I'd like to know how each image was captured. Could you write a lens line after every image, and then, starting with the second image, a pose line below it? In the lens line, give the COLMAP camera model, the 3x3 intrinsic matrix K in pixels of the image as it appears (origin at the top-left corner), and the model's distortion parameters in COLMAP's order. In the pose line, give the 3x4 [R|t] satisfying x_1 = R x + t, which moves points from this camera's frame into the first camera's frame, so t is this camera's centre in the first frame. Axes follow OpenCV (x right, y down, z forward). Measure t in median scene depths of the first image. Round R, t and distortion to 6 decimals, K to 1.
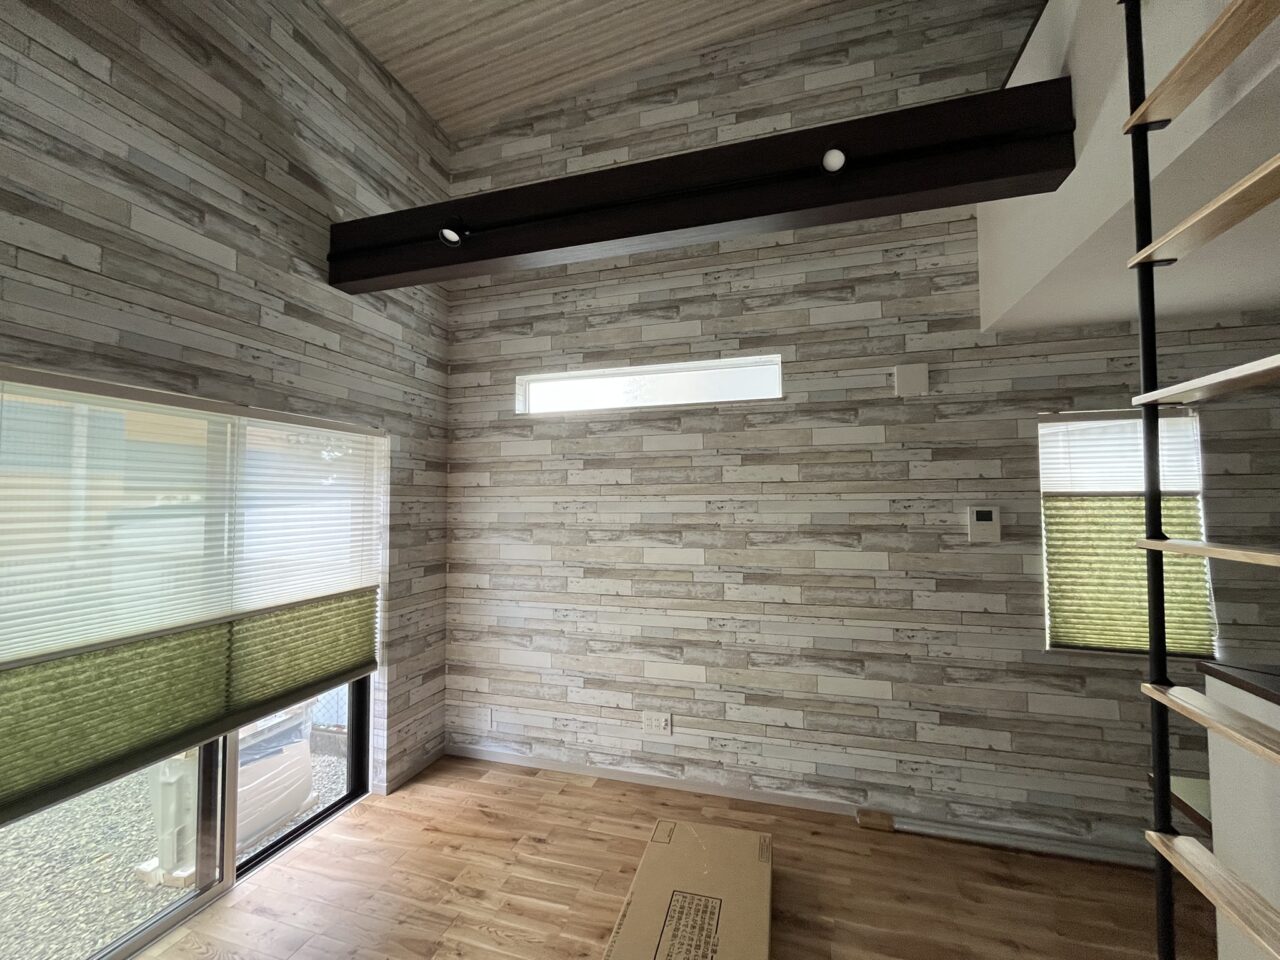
lens RADIAL K [[520.2, 0, 643.8], [0, 520.2, 478.2], [0, 0, 1]] dist [-0.006457, 0.001179]
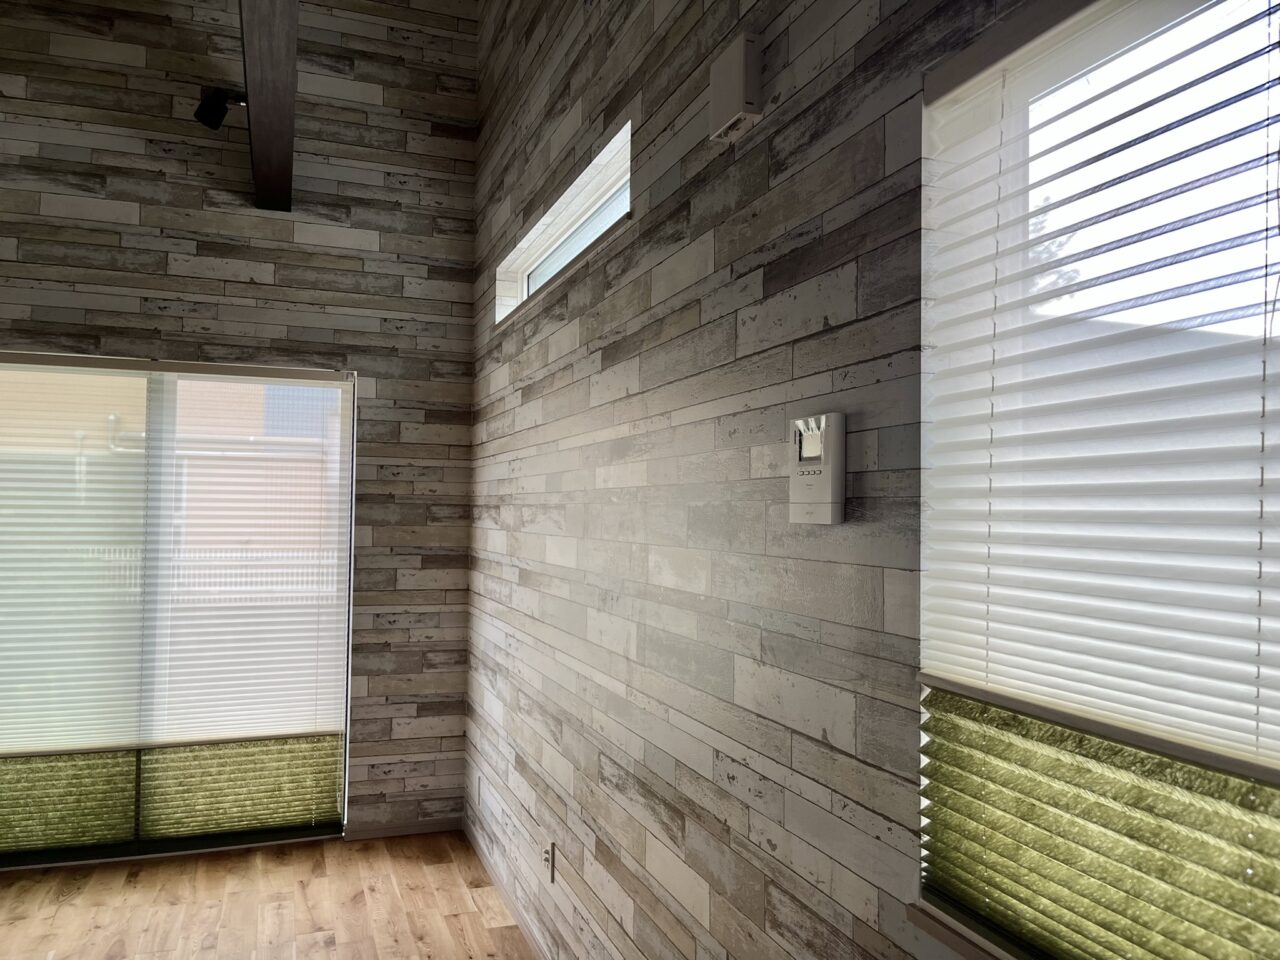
lens RADIAL K [[974.0, 0, 643.8], [0, 974.0, 476.5], [0, 0, 1]] dist [0.019721, -0.033128]
pose [[0.600517, -0.017039, -0.799430, 1.090852], [0.020746, 0.999768, -0.005724, 0.095227], [0.799343, -0.013148, 0.600731, 0.554554]]
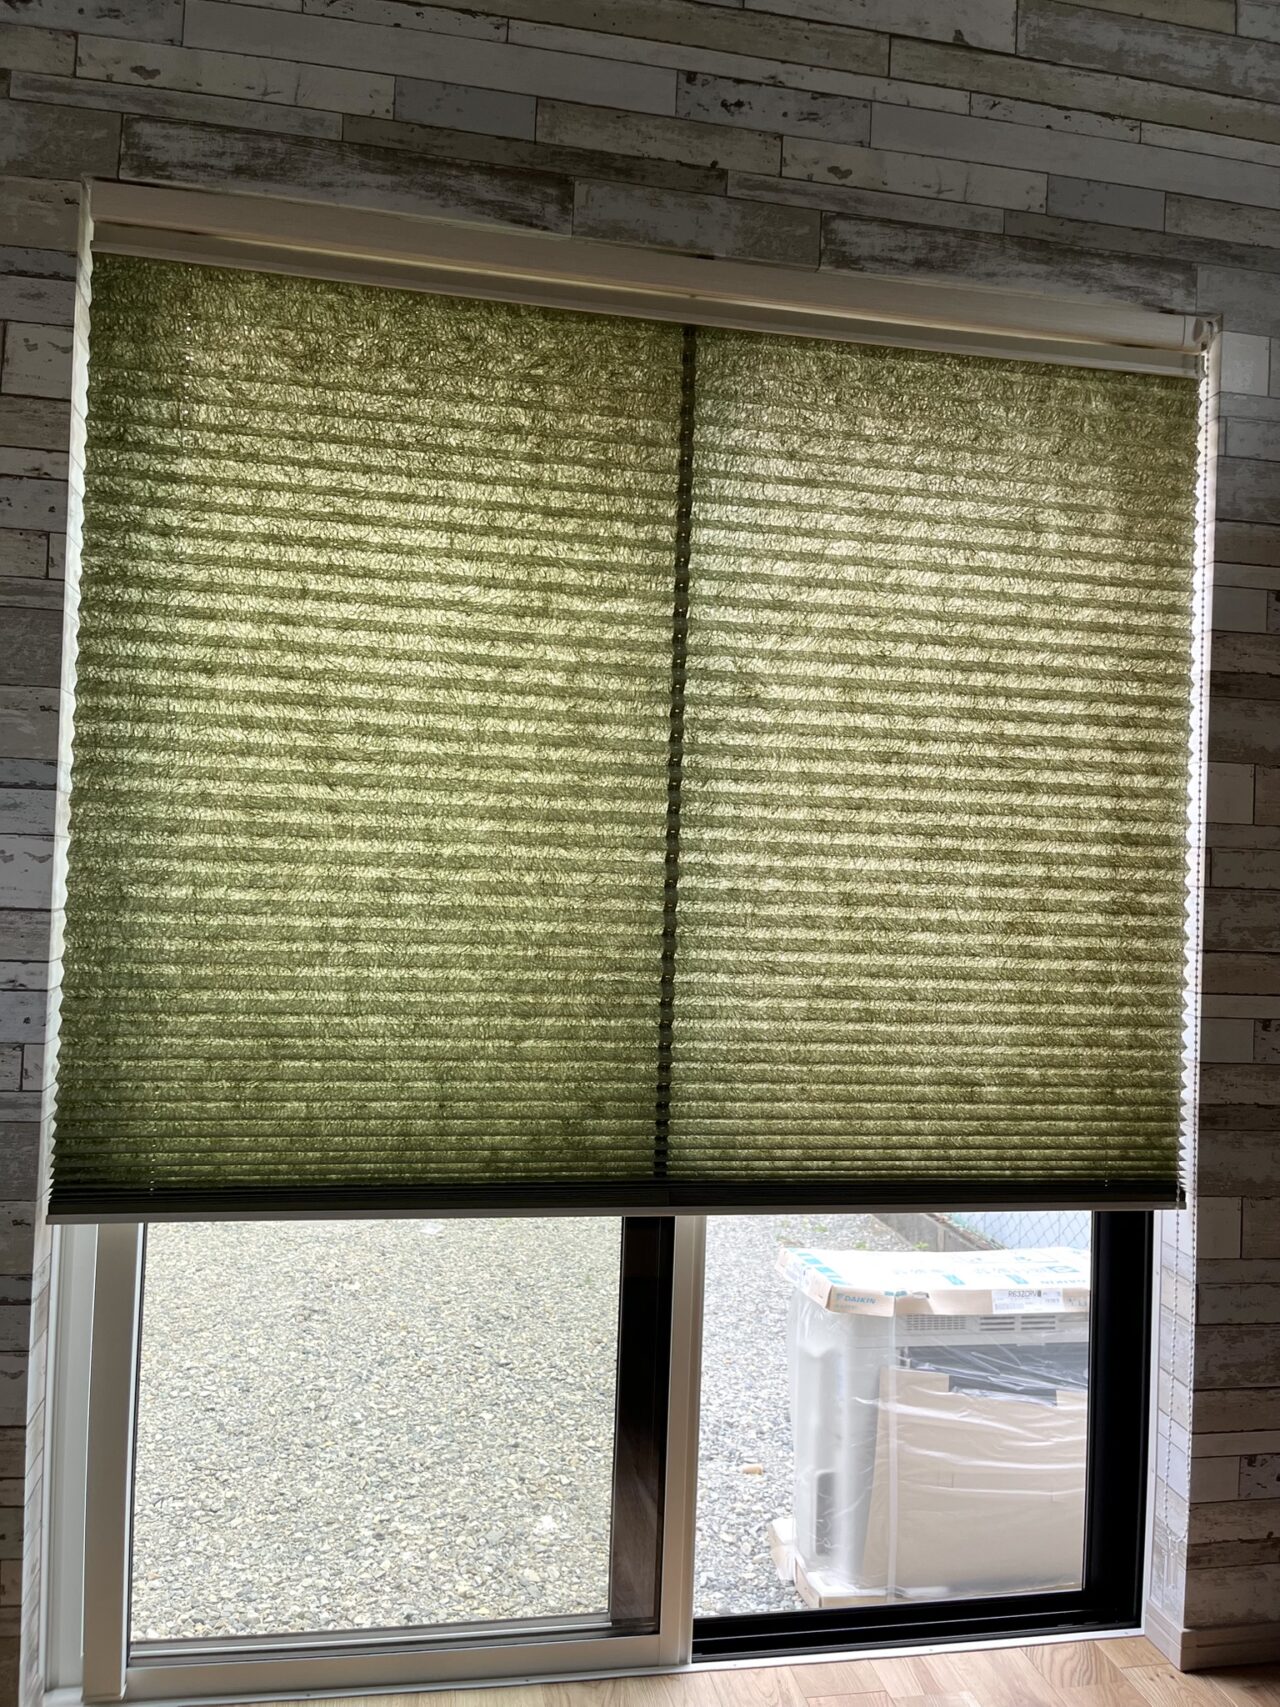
lens RADIAL K [[1298.9, 0, 651.4], [0, 1298.9, 813.2], [0, 0, 1]] dist [0.019721, -0.033128]
pose [[0.456652, -0.007800, -0.889611, -0.030201], [-0.002390, 0.999947, -0.009994, 0.203219], [0.889642, 0.006690, 0.456609, 0.513223]]
